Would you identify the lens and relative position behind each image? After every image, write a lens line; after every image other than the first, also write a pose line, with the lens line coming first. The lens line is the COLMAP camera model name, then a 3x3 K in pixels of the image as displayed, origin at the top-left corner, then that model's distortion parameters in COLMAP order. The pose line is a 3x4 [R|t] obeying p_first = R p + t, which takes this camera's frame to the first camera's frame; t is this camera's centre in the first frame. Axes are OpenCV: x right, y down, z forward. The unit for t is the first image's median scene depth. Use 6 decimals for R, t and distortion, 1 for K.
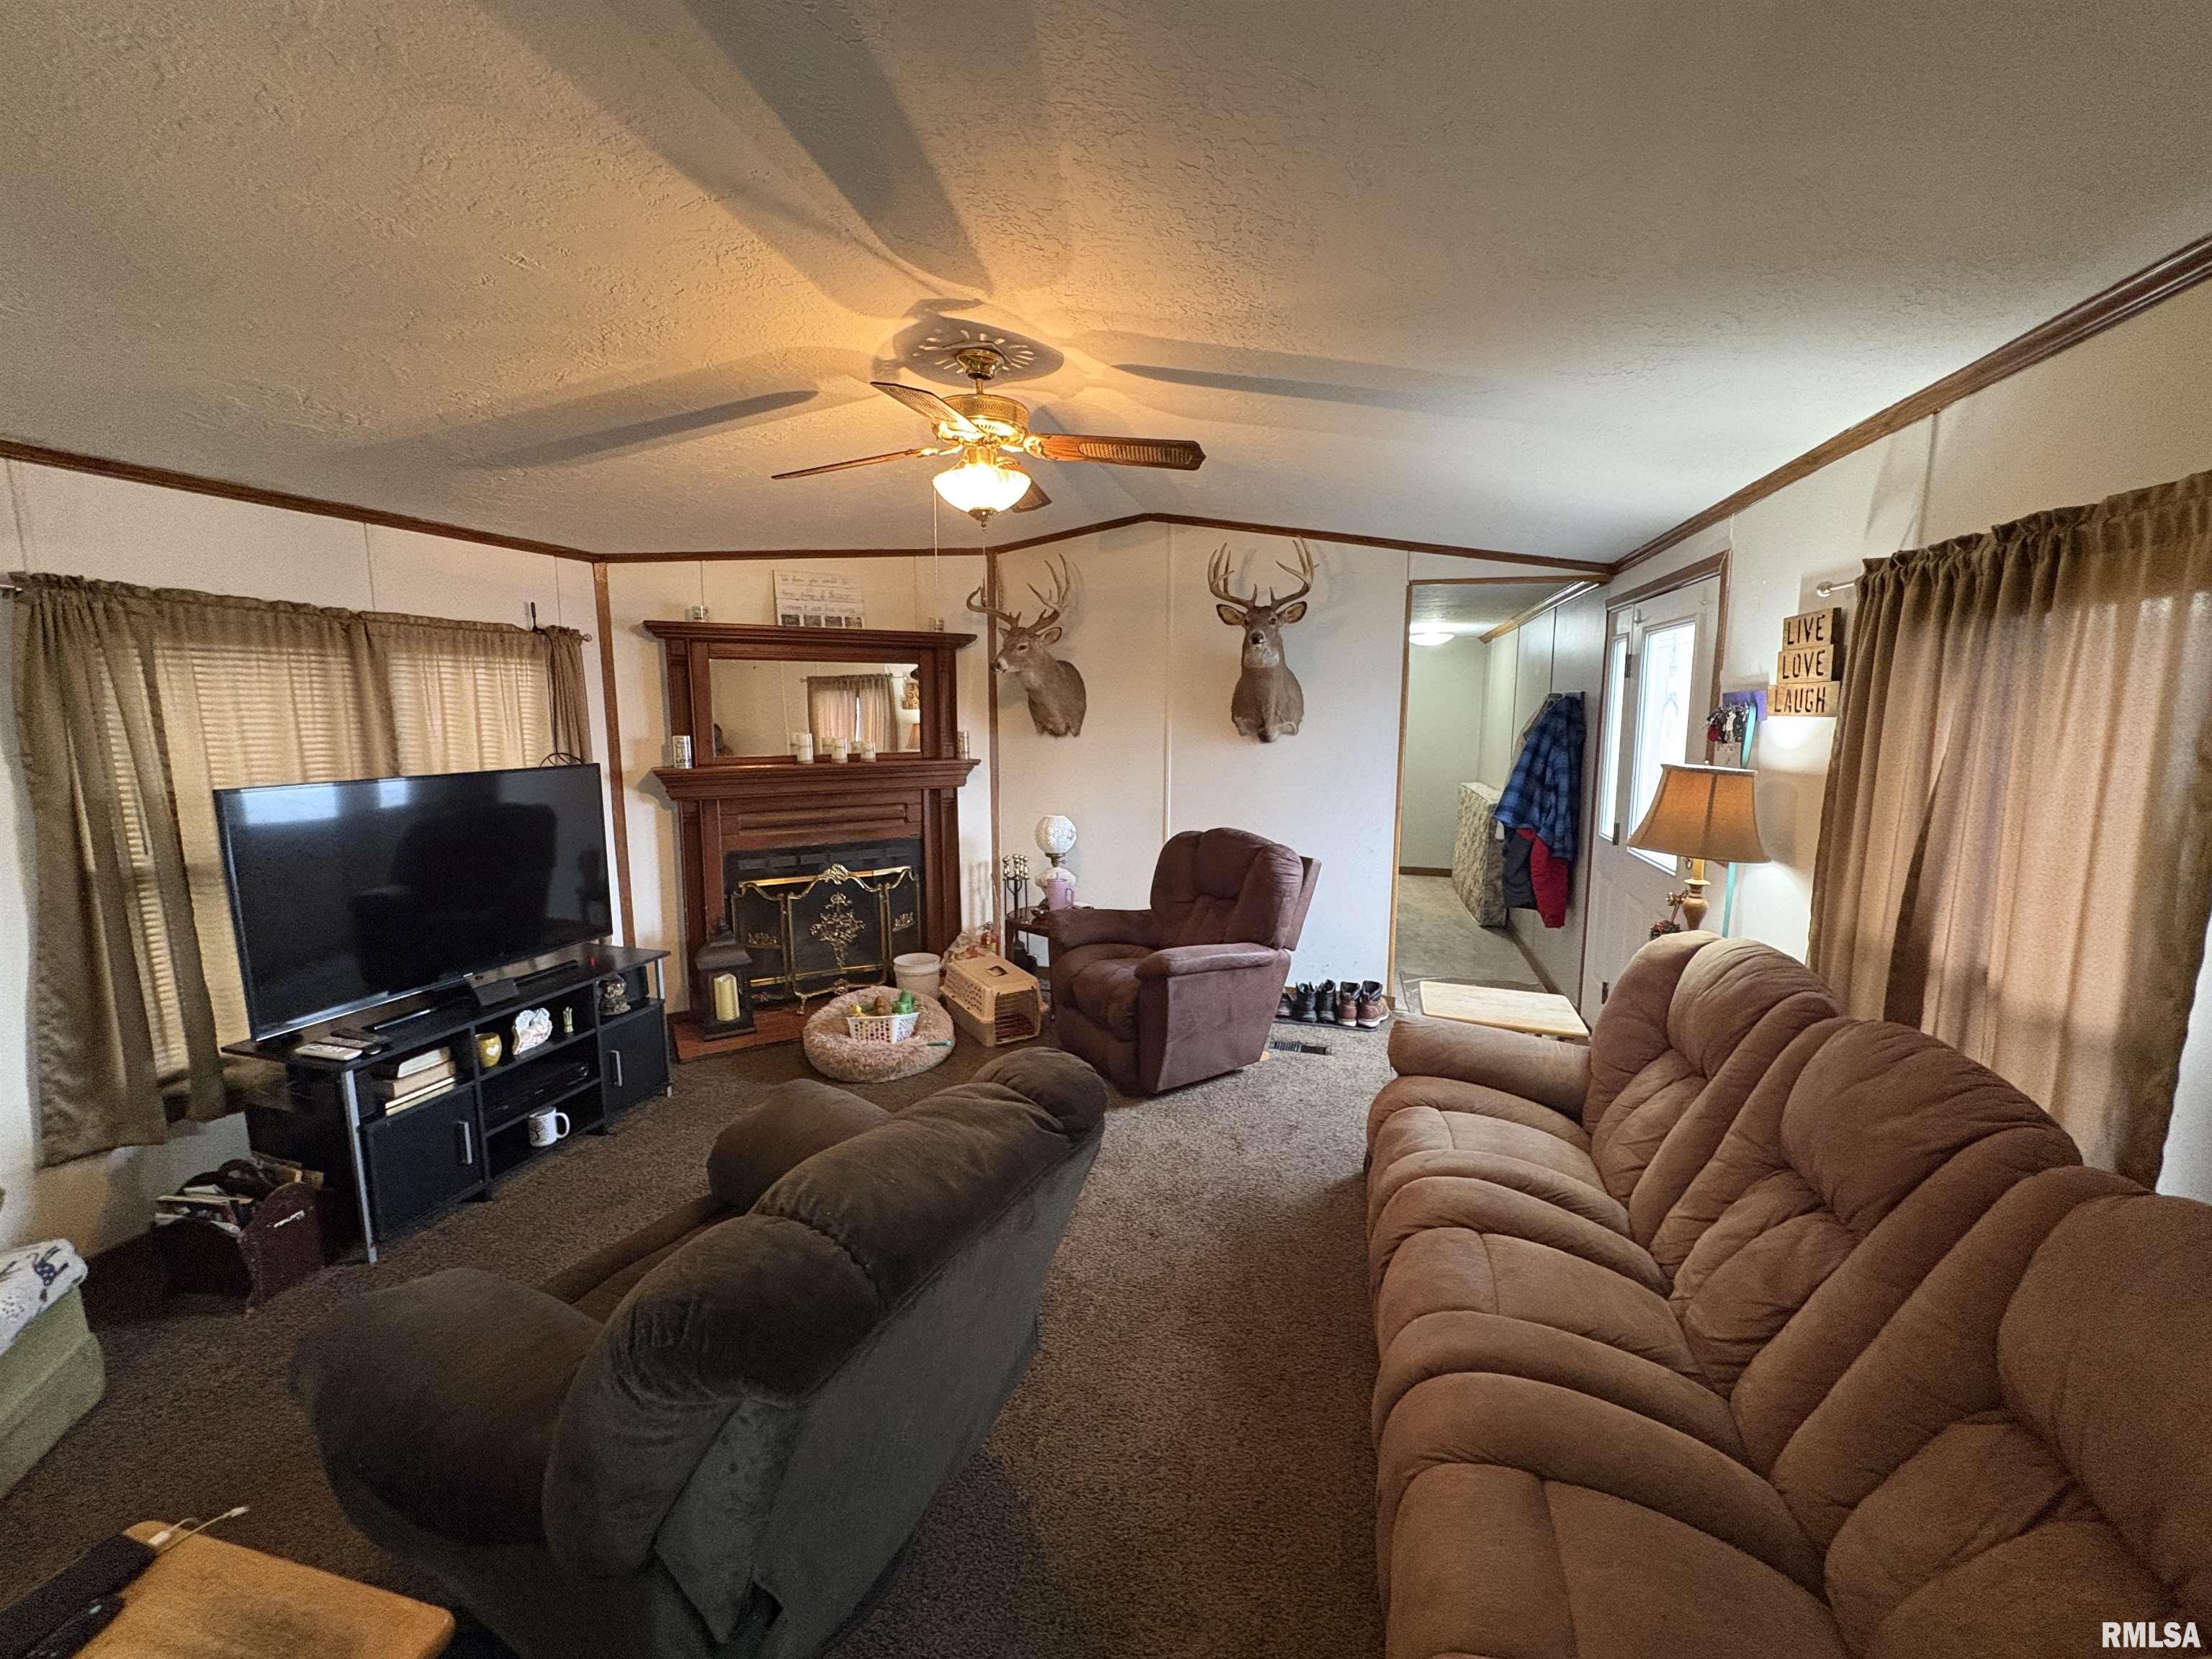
lens RADIAL K [[881.4, 0, 1106.0], [0, 881.4, 829.5], [0, 0, 1]] dist [0.000404, 0.000212]
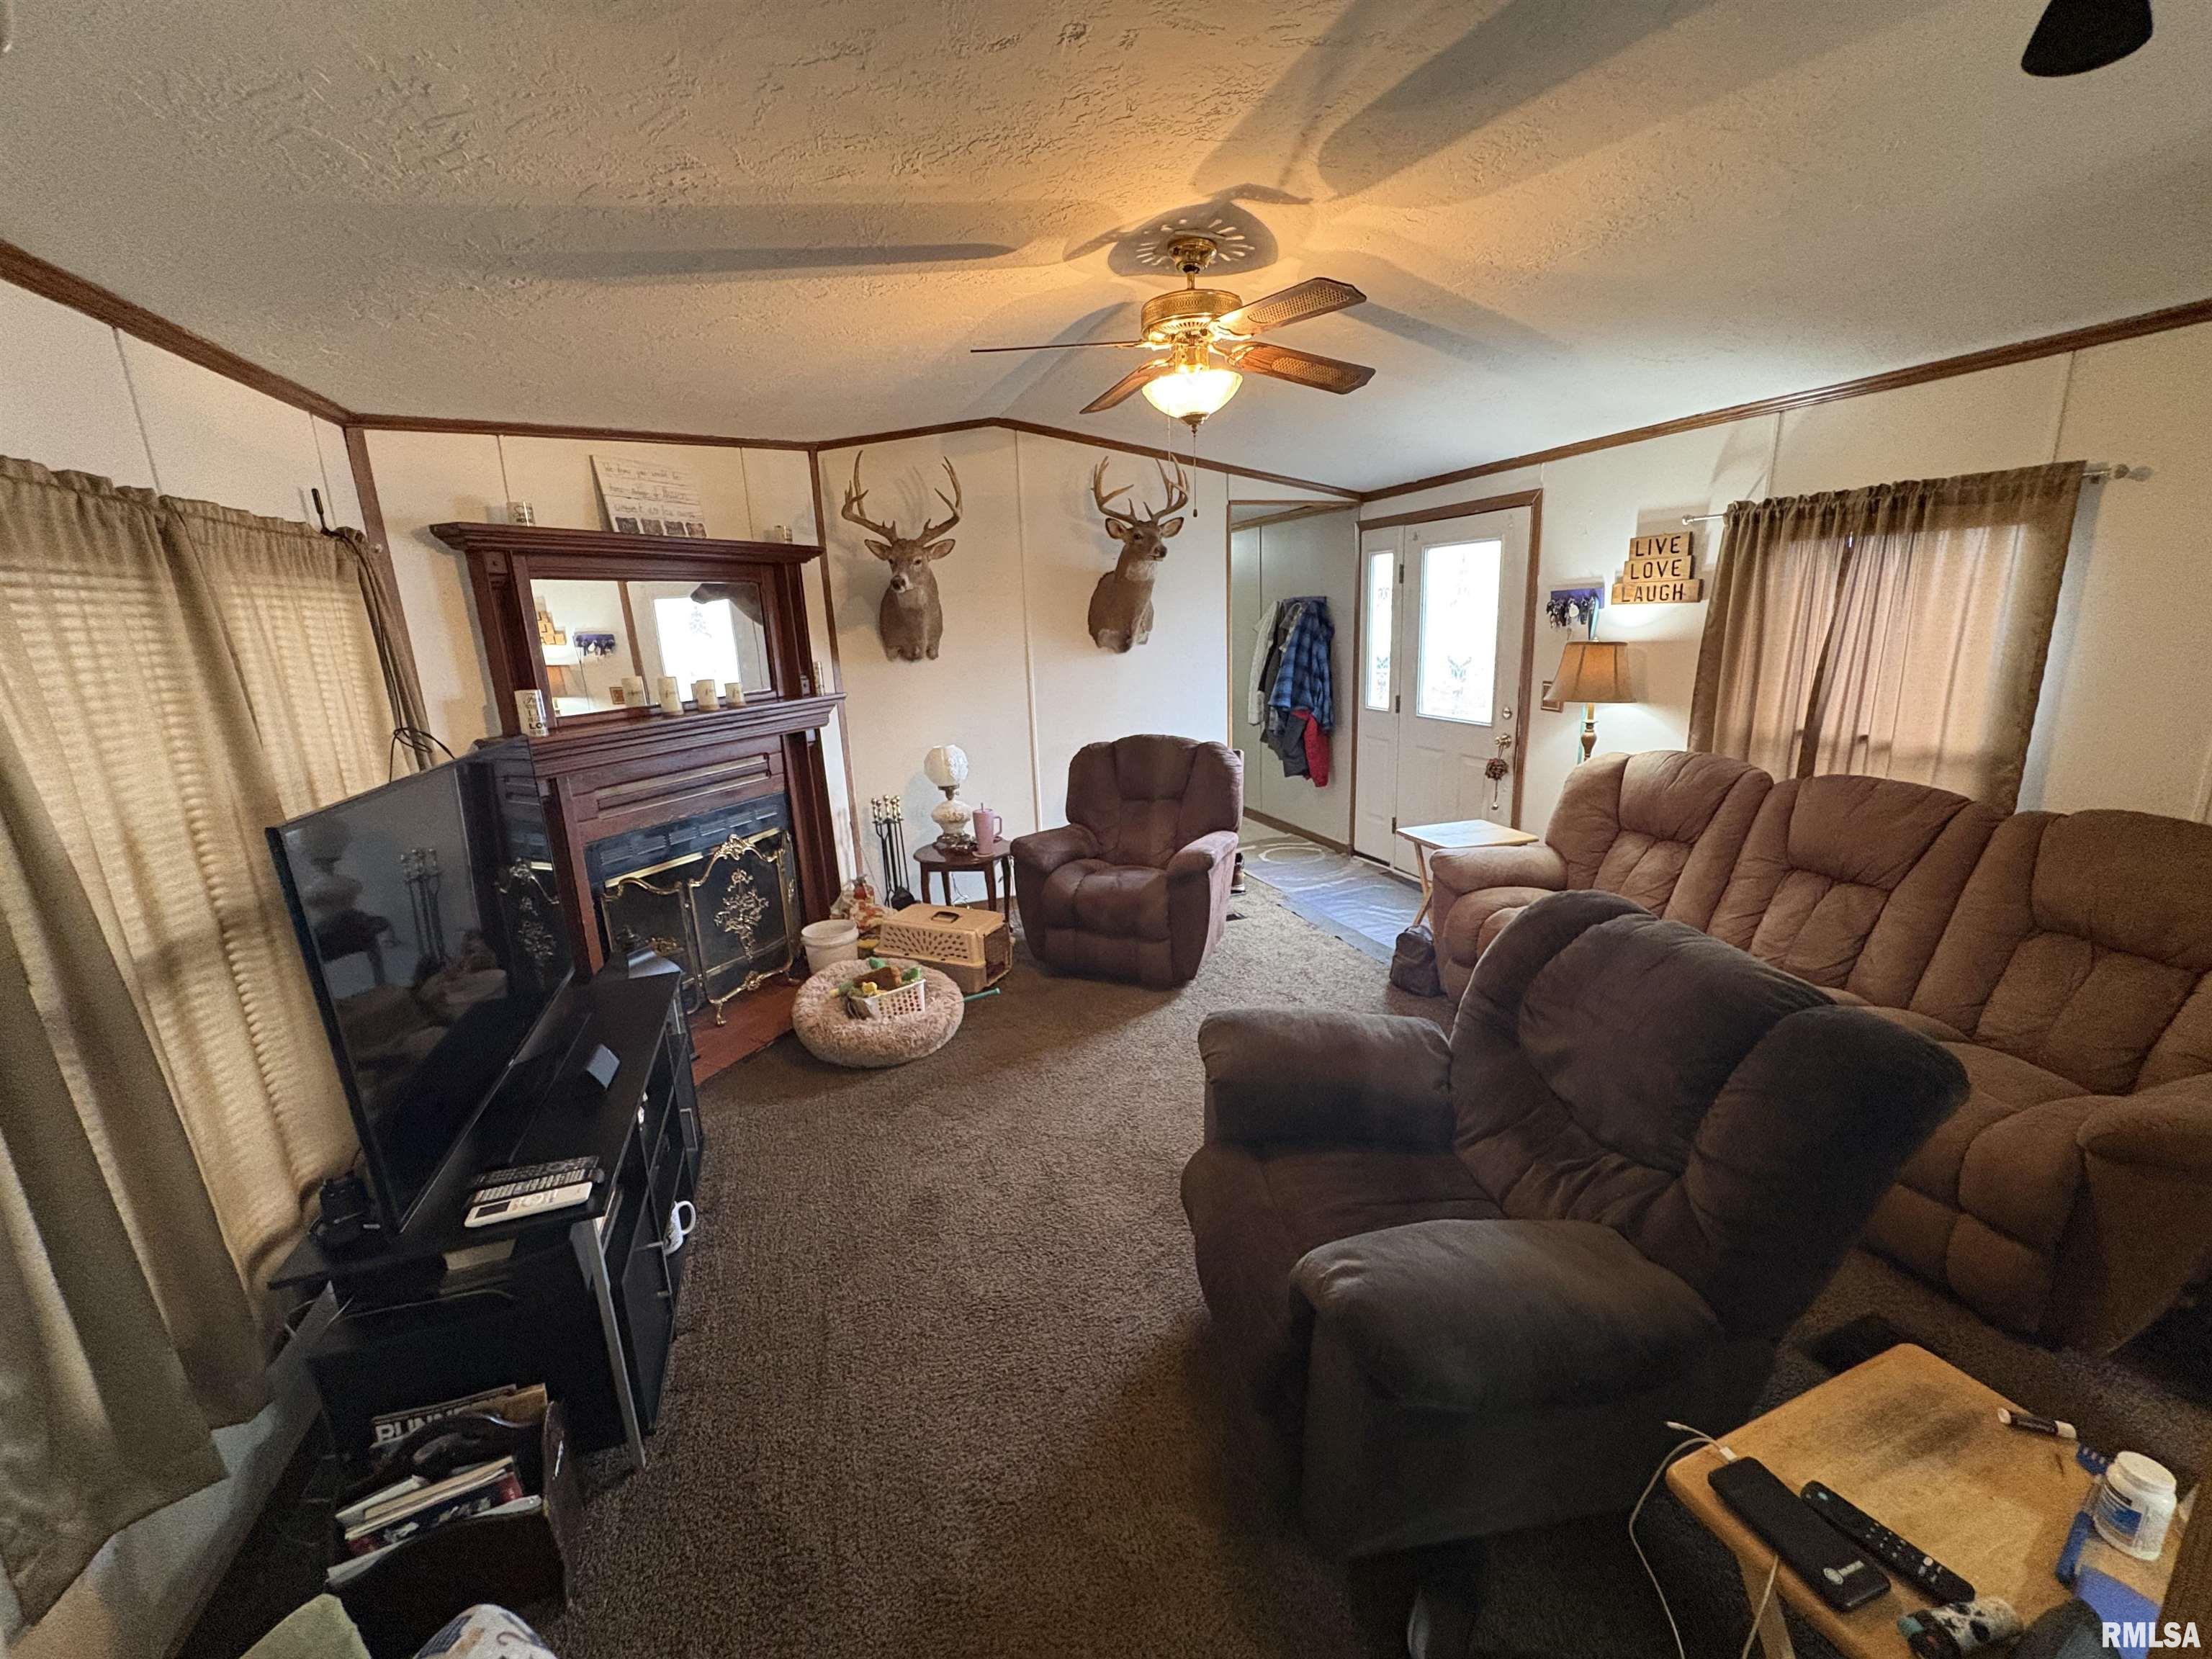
lens RADIAL K [[881.4, 0, 1106.0], [0, 881.4, 829.5], [0, 0, 1]] dist [0.000404, 0.000212]
pose [[0.814243, -0.172048, 0.554444, -0.494594], [0.122278, 0.984476, 0.125915, -0.027249], [-0.567500, -0.034729, 0.822640, 0.141270]]
